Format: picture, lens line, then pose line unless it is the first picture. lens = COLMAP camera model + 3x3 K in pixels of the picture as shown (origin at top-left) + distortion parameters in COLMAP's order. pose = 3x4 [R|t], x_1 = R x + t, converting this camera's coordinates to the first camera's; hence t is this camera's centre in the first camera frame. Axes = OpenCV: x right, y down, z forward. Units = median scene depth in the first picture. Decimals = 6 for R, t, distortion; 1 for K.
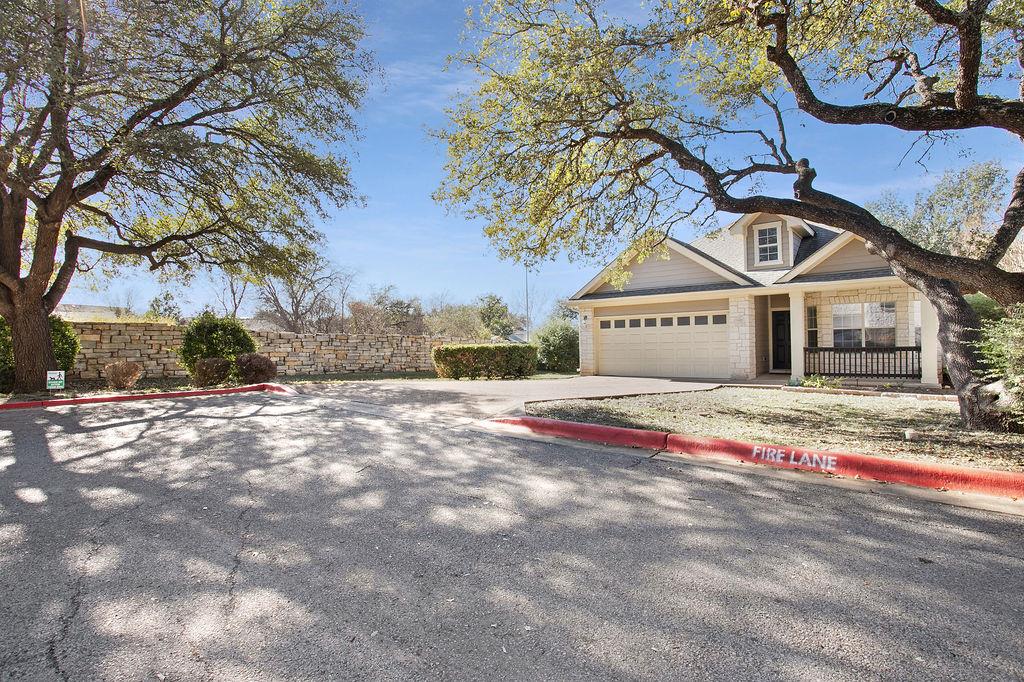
lens RADIAL K [[552.3, 0, 515.0], [0, 552.3, 337.2], [0, 0, 1]] dist [-0.002671, 0.000460]
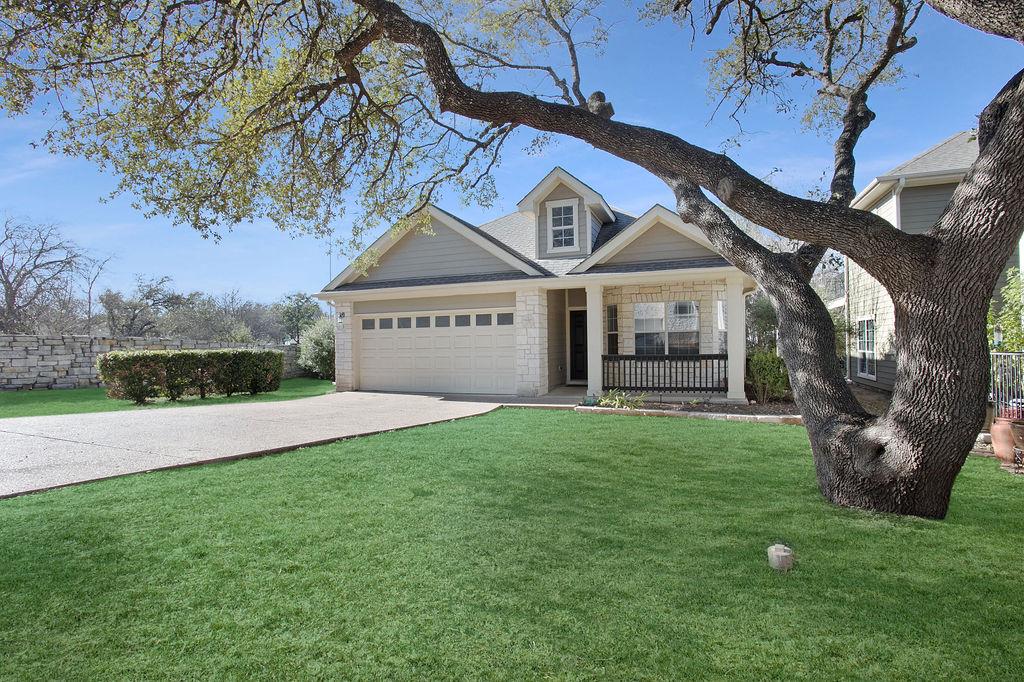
lens RADIAL K [[508.4, 0, 512.0], [0, 508.4, 341.0], [0, 0, 1]] dist [-0.000677, -0.000032]
pose [[0.959978, 0.004026, 0.280045, 0.184452], [-0.005114, 0.999982, 0.003153, -0.003391], [-0.280027, -0.004459, 0.959982, 0.316481]]
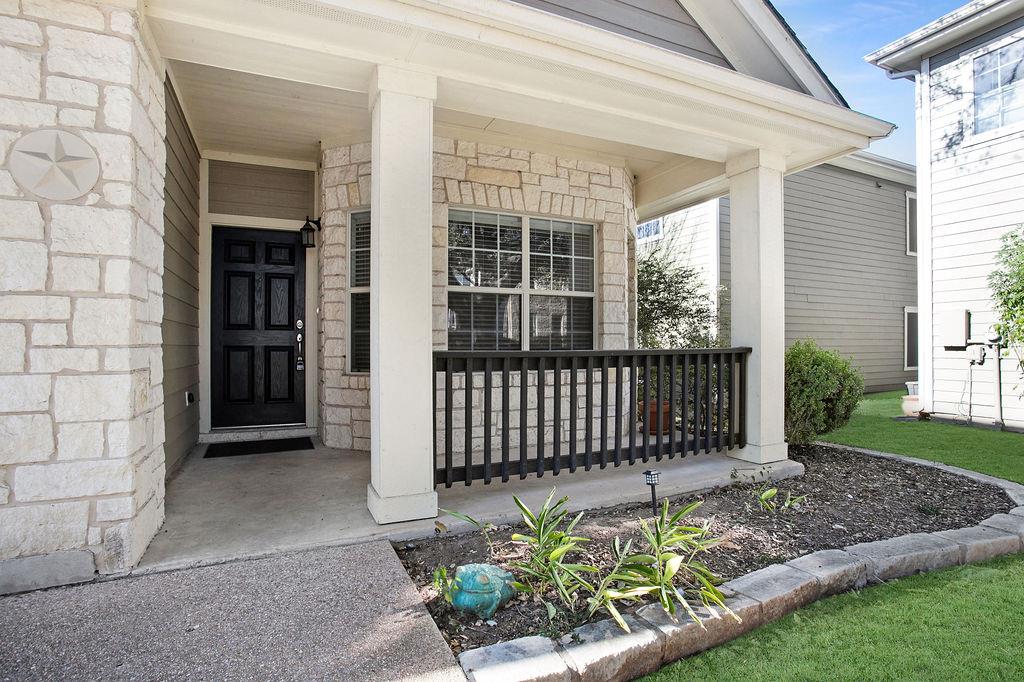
lens RADIAL K [[508.4, 0, 512.0], [0, 508.4, 341.0], [0, 0, 1]] dist [-0.000677, -0.000032]
pose [[0.469747, 0.023267, 0.882495, 0.348965], [-0.015089, 0.999718, -0.018326, 0.016318], [-0.882672, -0.004707, 0.469965, 0.836525]]
